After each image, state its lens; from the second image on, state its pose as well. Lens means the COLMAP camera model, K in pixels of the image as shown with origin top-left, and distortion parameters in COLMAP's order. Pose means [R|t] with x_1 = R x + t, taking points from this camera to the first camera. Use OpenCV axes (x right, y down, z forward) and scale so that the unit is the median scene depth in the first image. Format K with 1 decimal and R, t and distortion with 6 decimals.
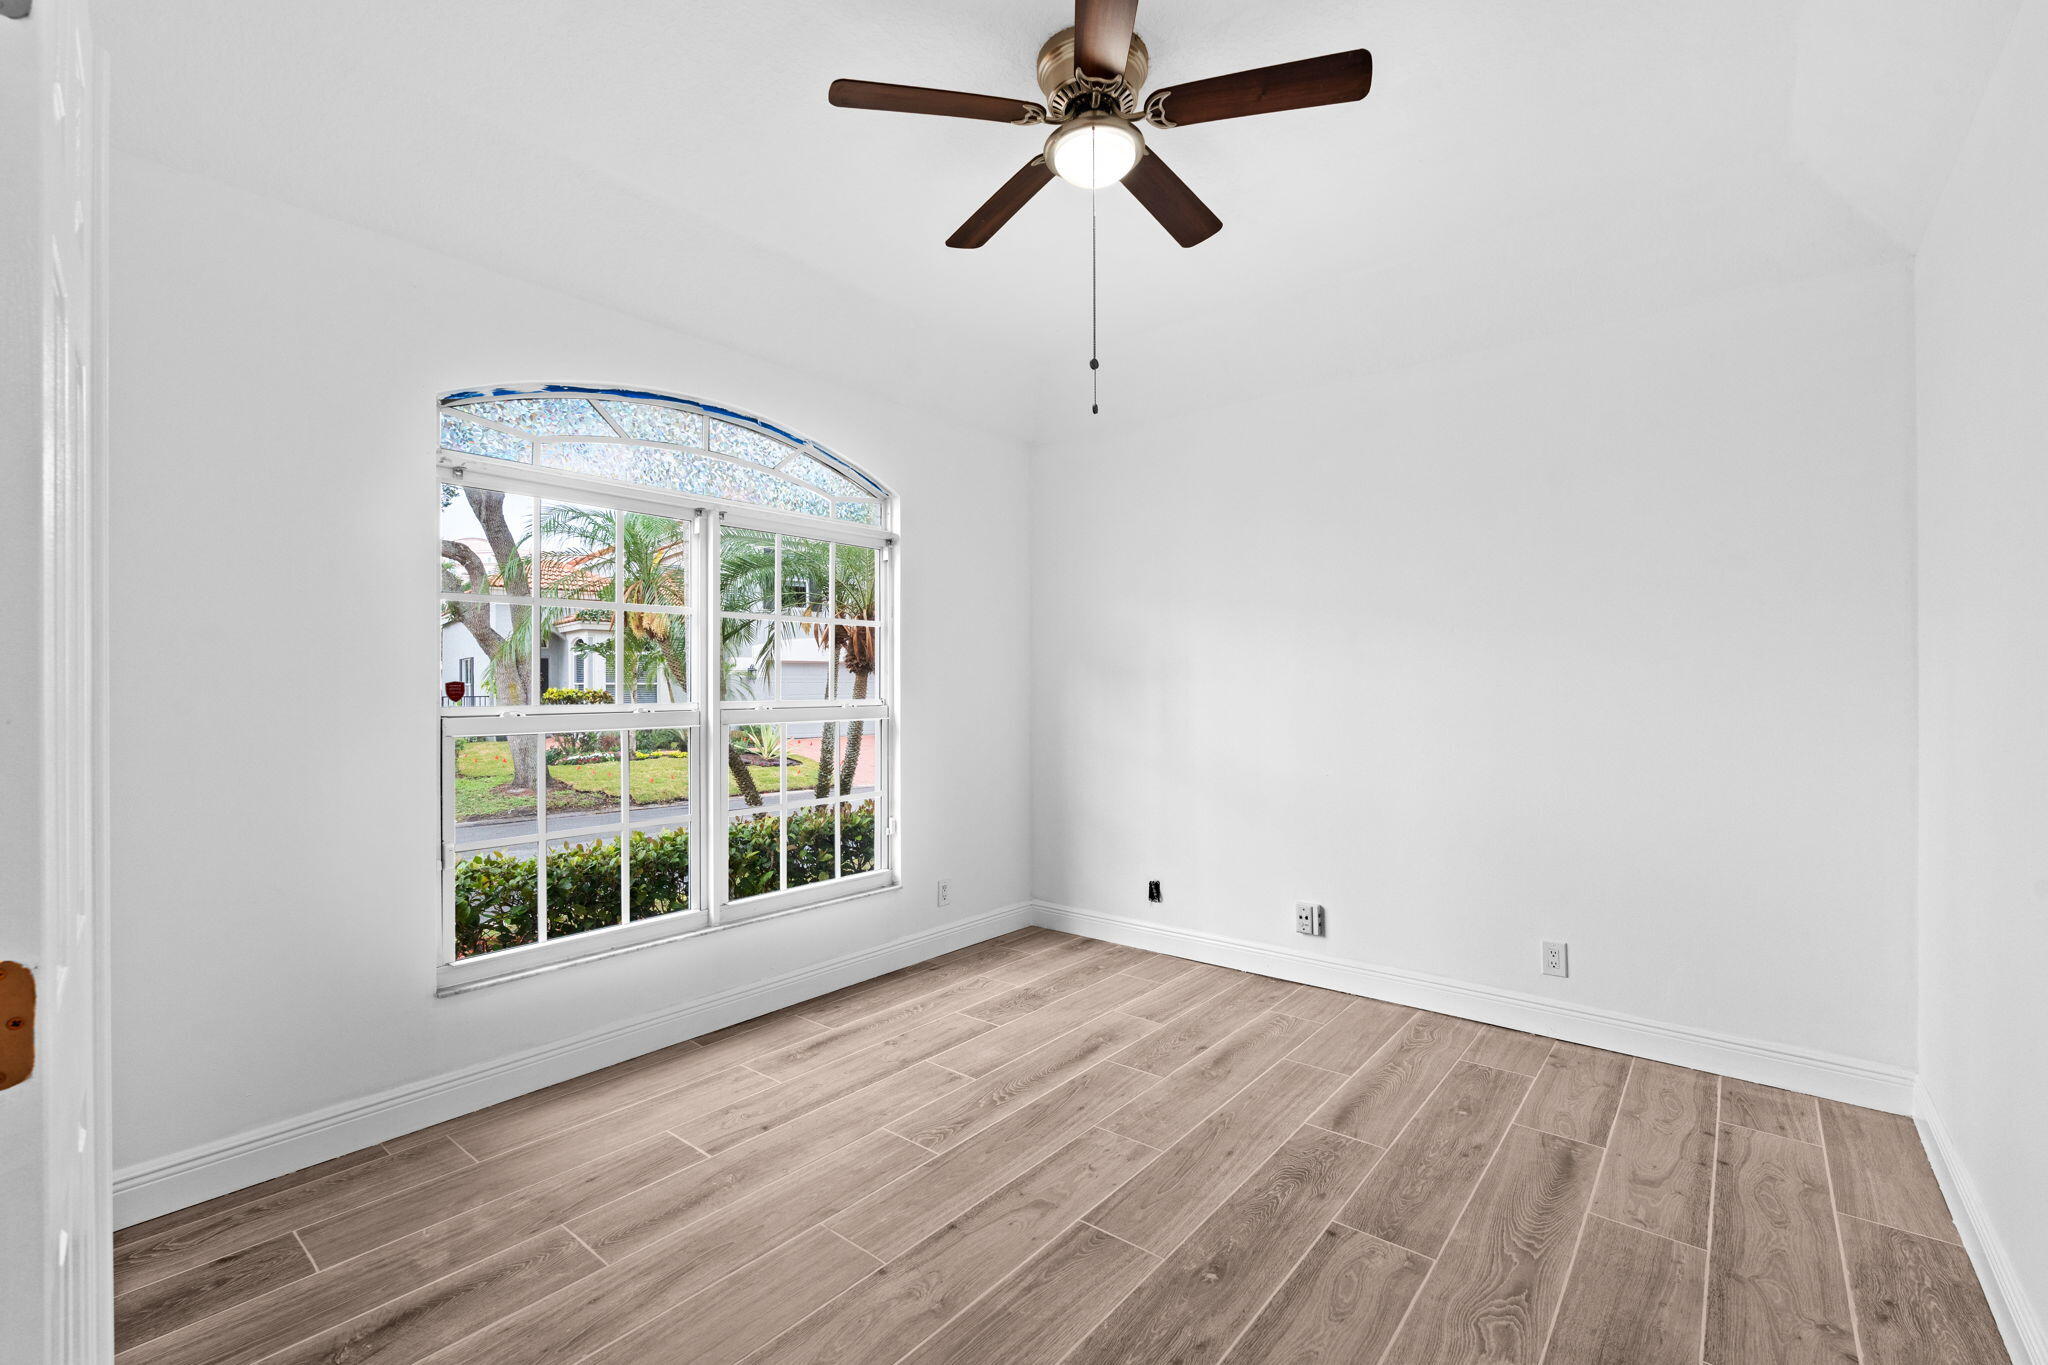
lens RADIAL K [[889.5, 0, 1019.1], [0, 889.5, 687.0], [0, 0, 1]] dist [-0.004910, 0.000558]
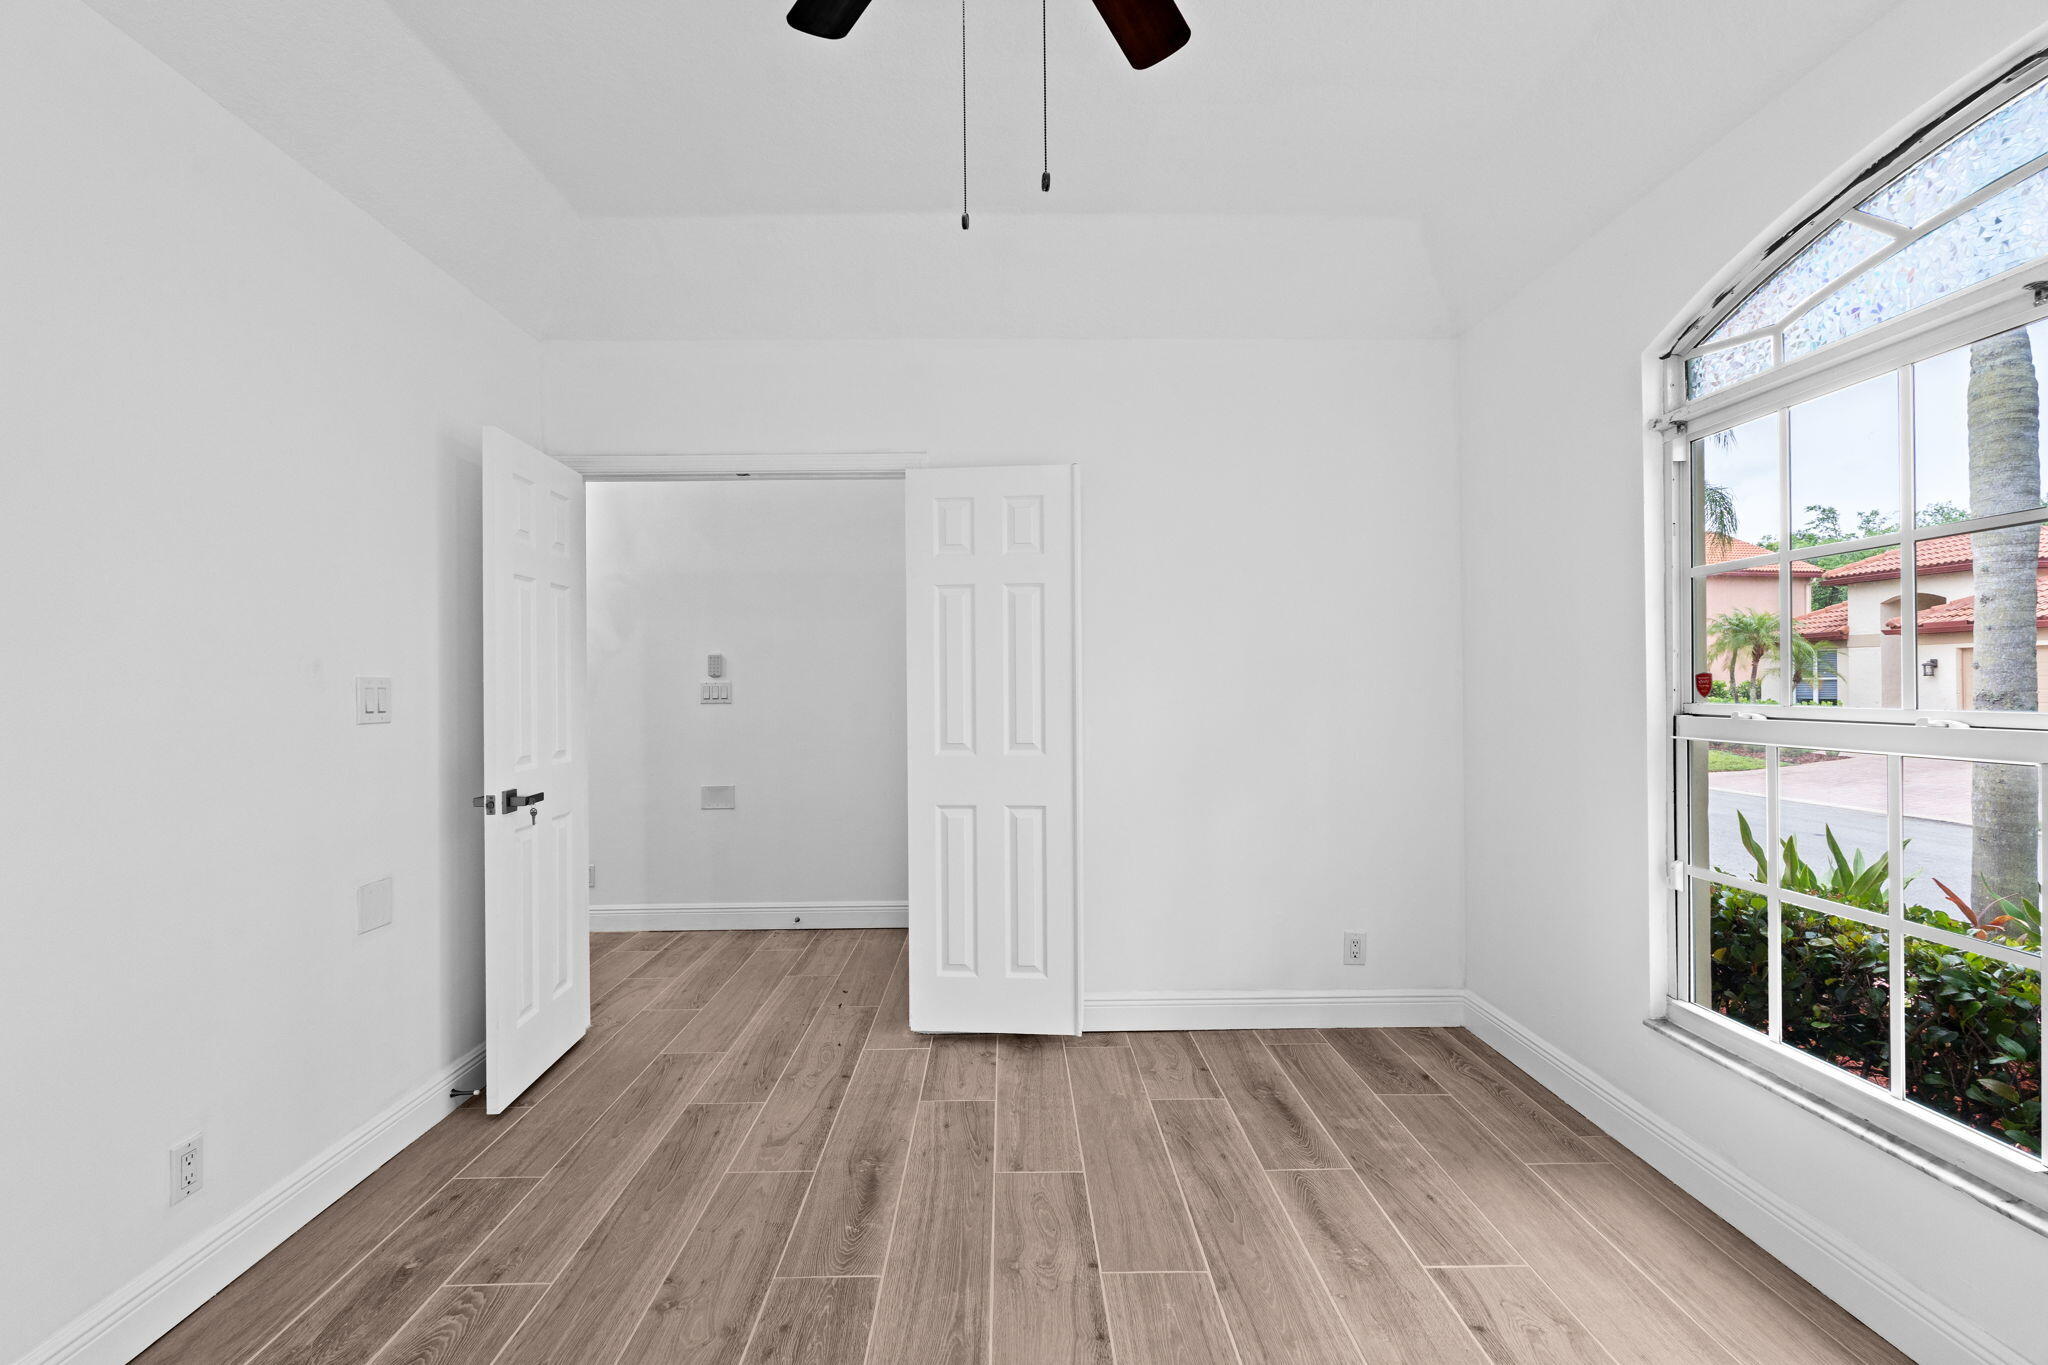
lens RADIAL K [[889.5, 0, 1016.6], [0, 889.5, 678.3], [0, 0, 1]] dist [-0.004910, 0.000558]
pose [[-0.759782, 0.002377, -0.650174, 0.526758], [0.004096, 0.999991, -0.001131, -0.002850], [0.650165, -0.003522, -0.759785, 1.603294]]
